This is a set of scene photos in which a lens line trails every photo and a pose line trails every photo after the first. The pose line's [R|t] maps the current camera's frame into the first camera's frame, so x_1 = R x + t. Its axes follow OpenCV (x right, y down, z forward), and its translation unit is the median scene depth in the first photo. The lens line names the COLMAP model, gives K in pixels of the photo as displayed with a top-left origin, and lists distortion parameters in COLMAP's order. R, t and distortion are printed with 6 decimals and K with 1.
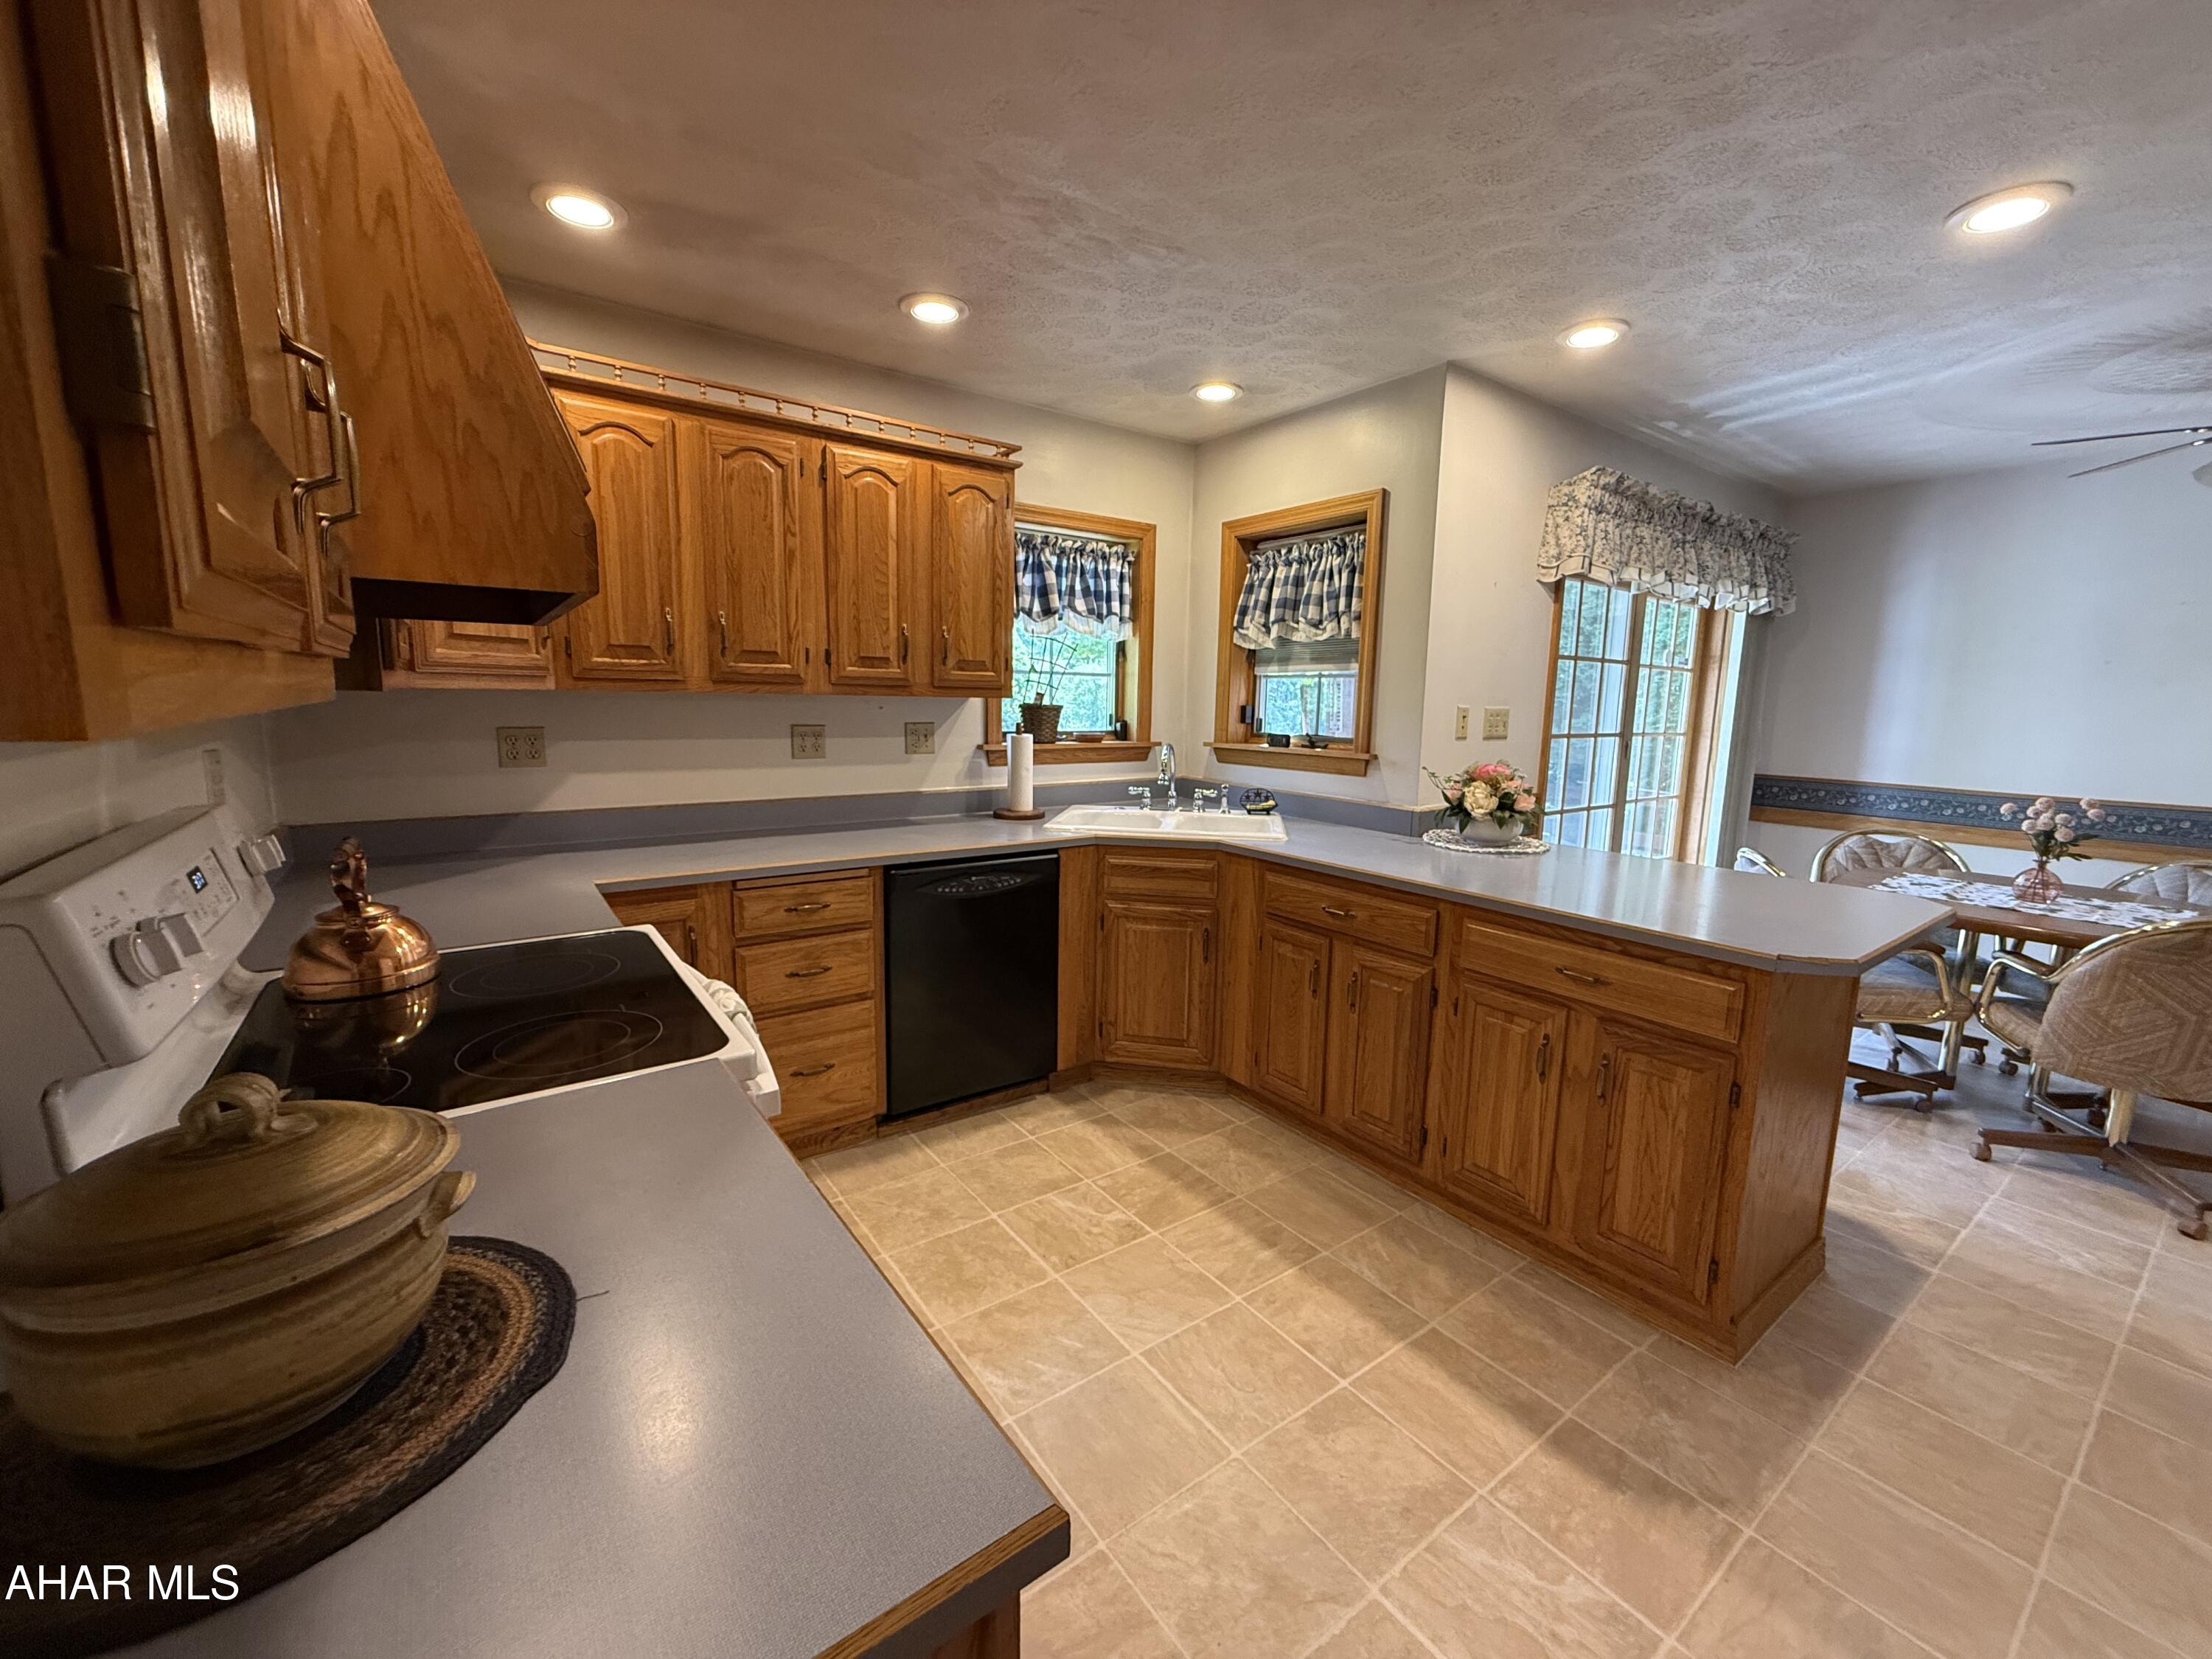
lens RADIAL K [[887.1, 0, 1109.4], [0, 887.1, 829.8], [0, 0, 1]] dist [-0.000043, -0.000261]
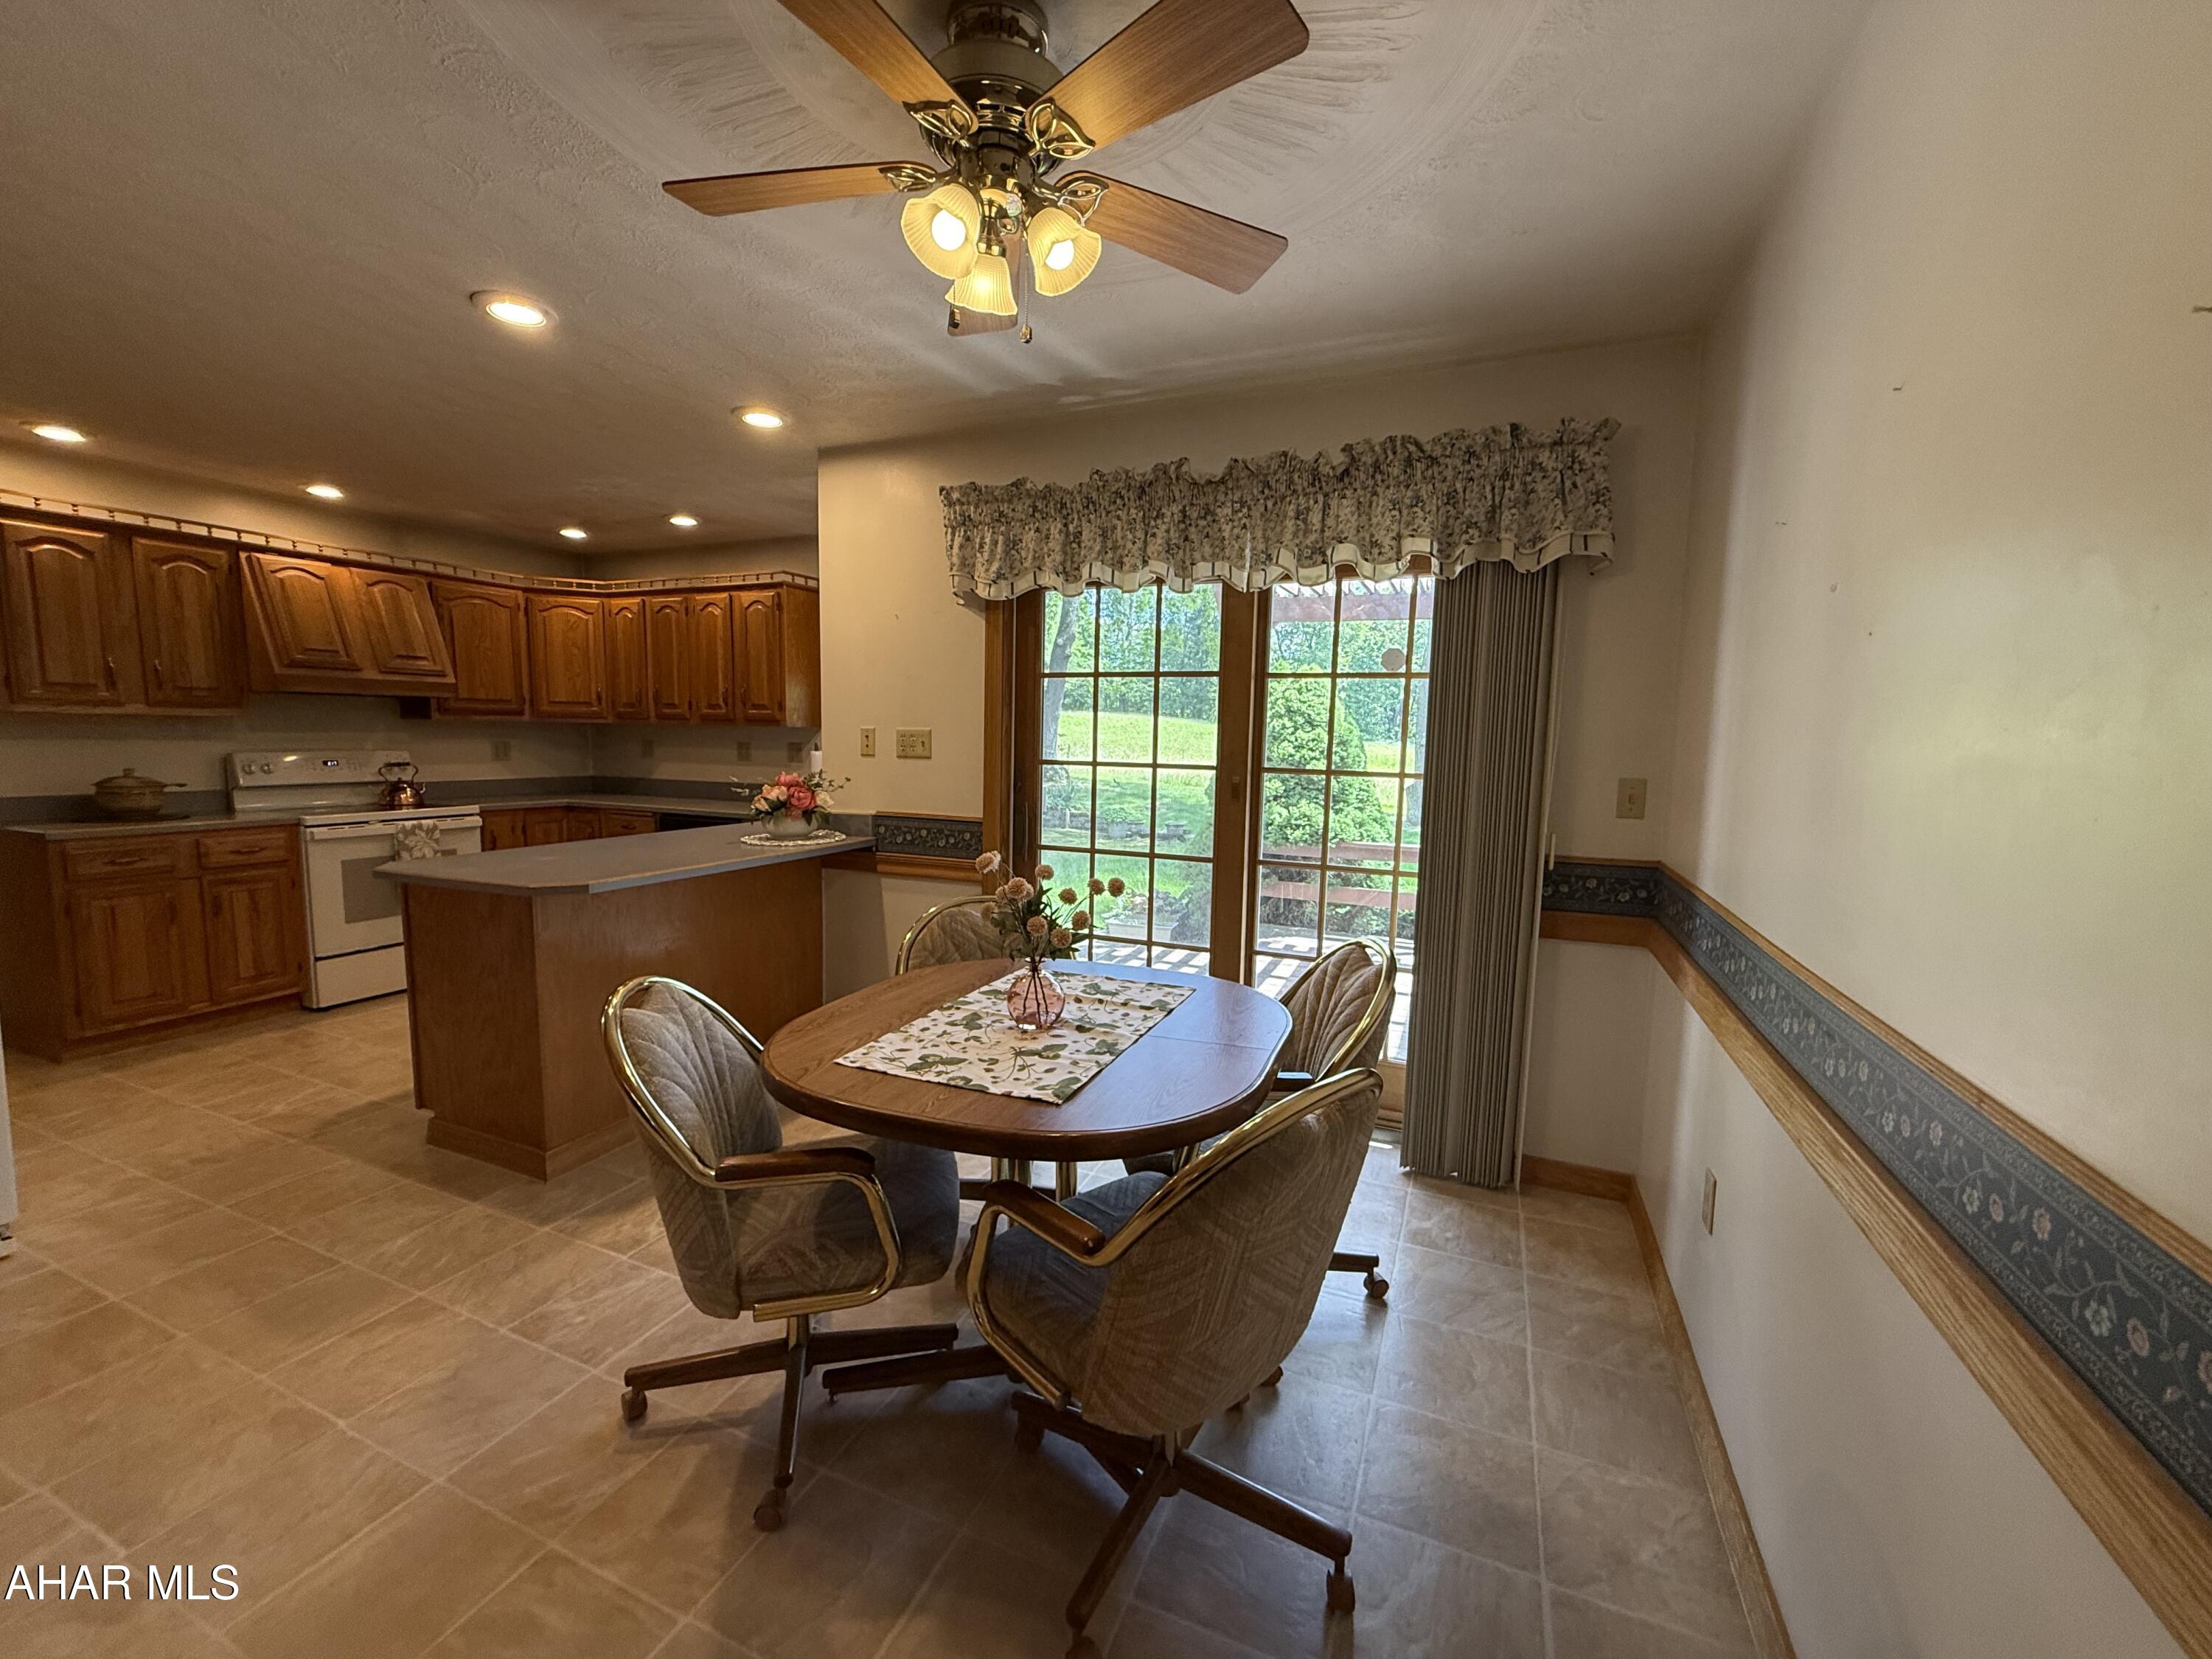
lens RADIAL K [[887.1, 0, 1109.4], [0, 887.1, 829.8], [0, 0, 1]] dist [-0.000043, -0.000261]
pose [[0.510855, 0.083065, -0.855644, 1.754955], [-0.138661, 0.990250, 0.013346, -0.077109], [0.848411, 0.111826, 0.517392, 0.785294]]
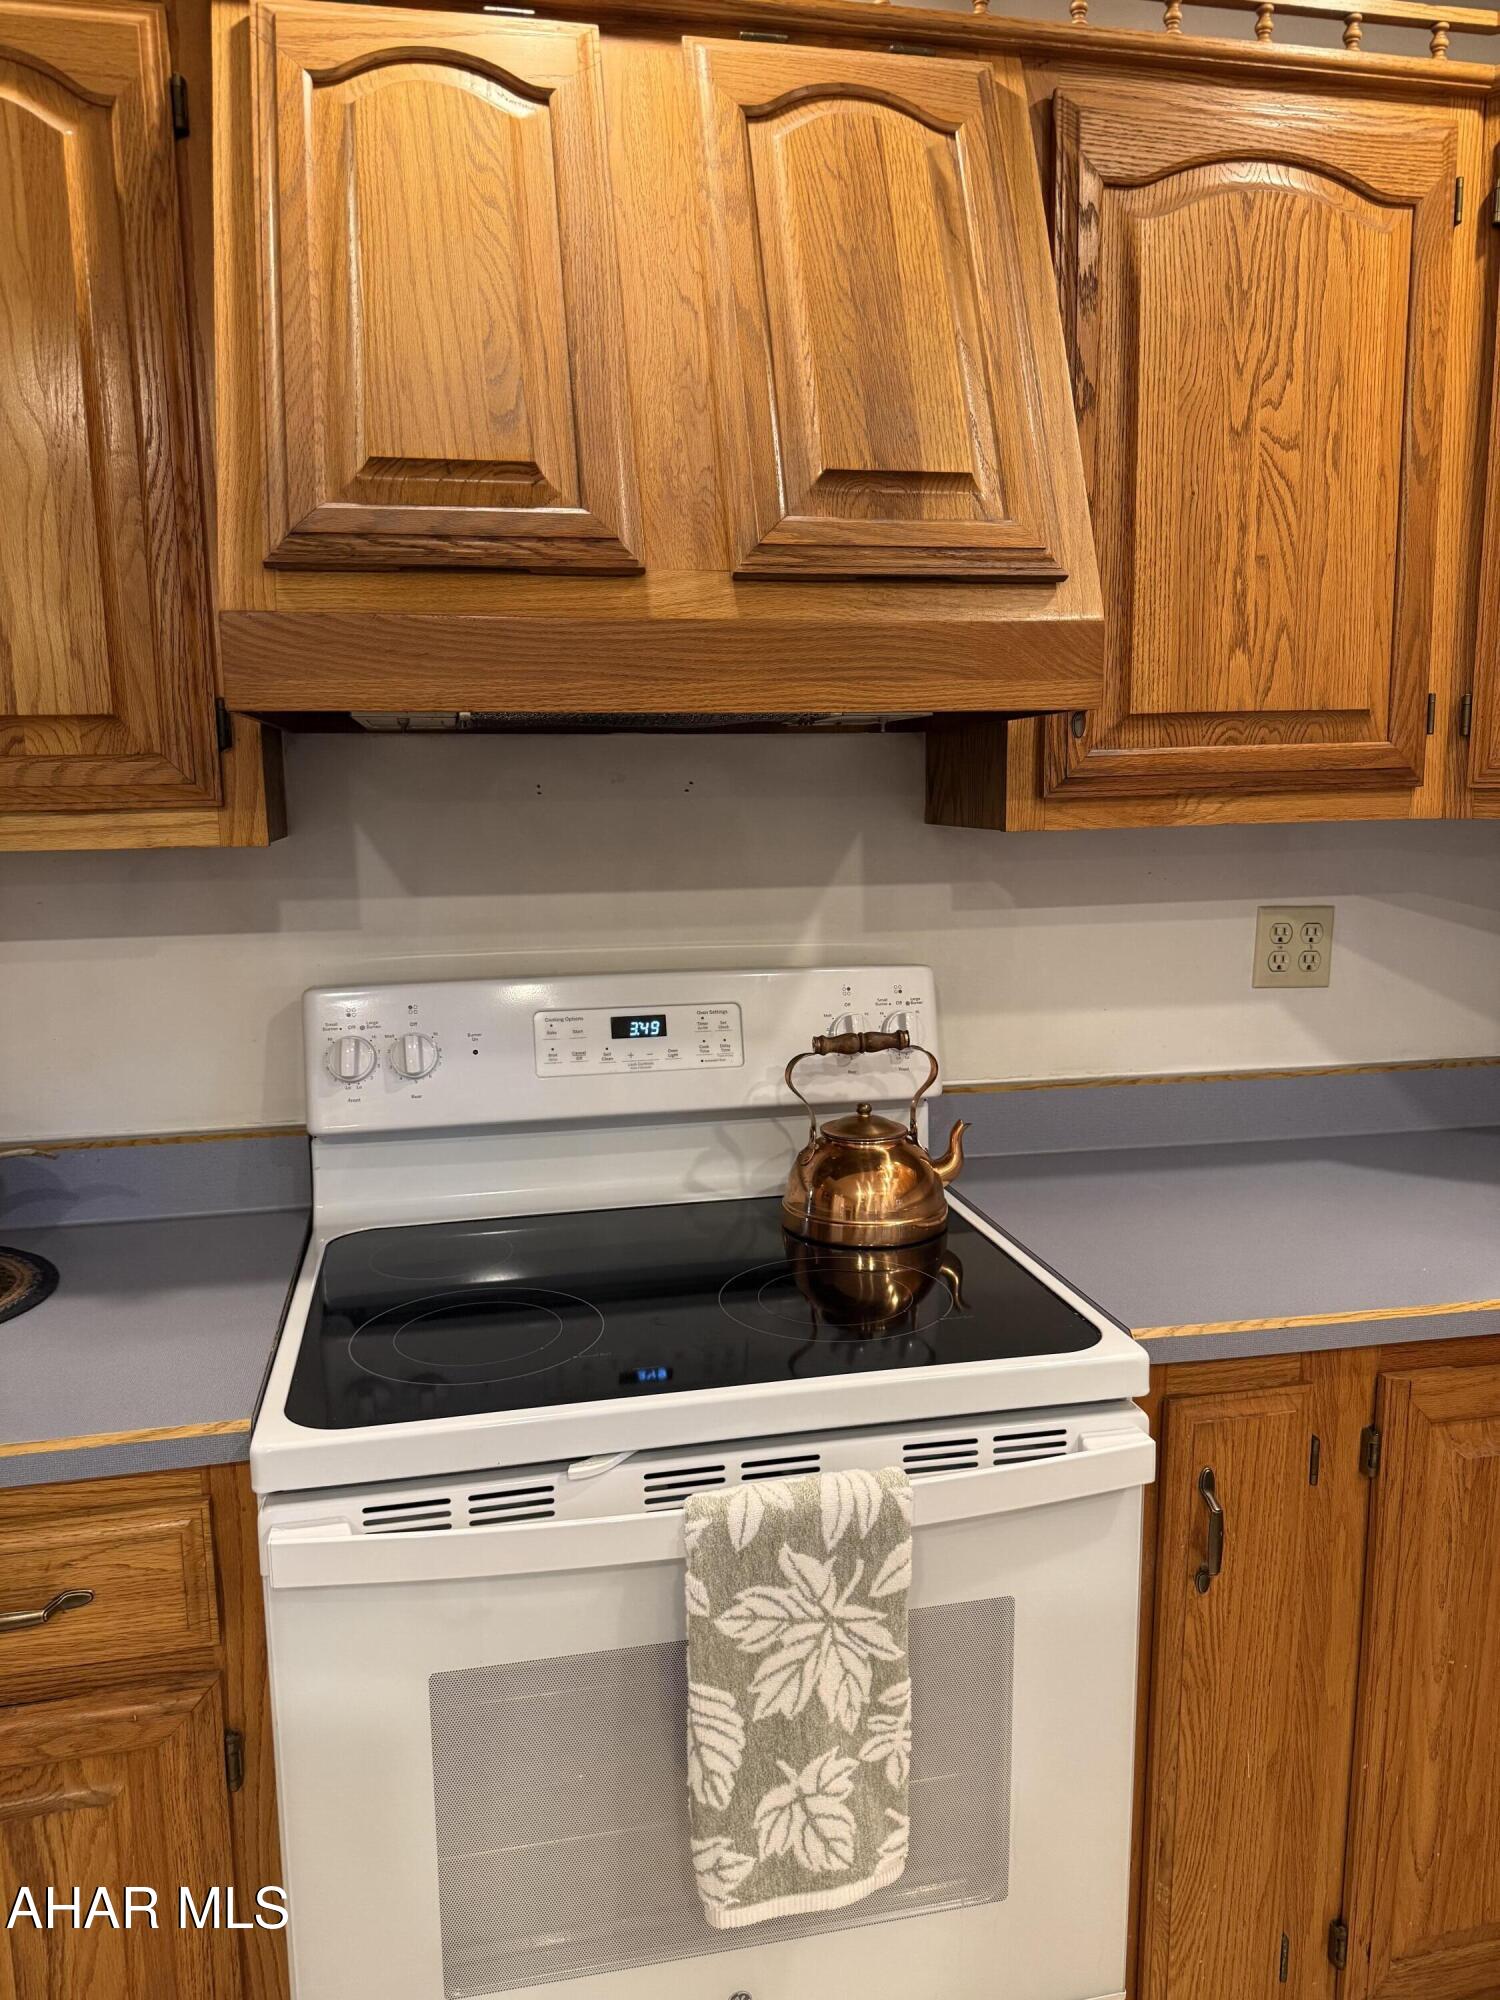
lens RADIAL K [[1402.6, 0, 755.5], [0, 1402.6, 1004.6], [0, 0, 1]] dist [0.049021, -0.075923]
pose [[-0.408832, 0.126346, -0.903821, 0.114896], [-0.134130, 0.971296, 0.196450, -0.112445], [0.902699, 0.201545, -0.380151, 0.669326]]
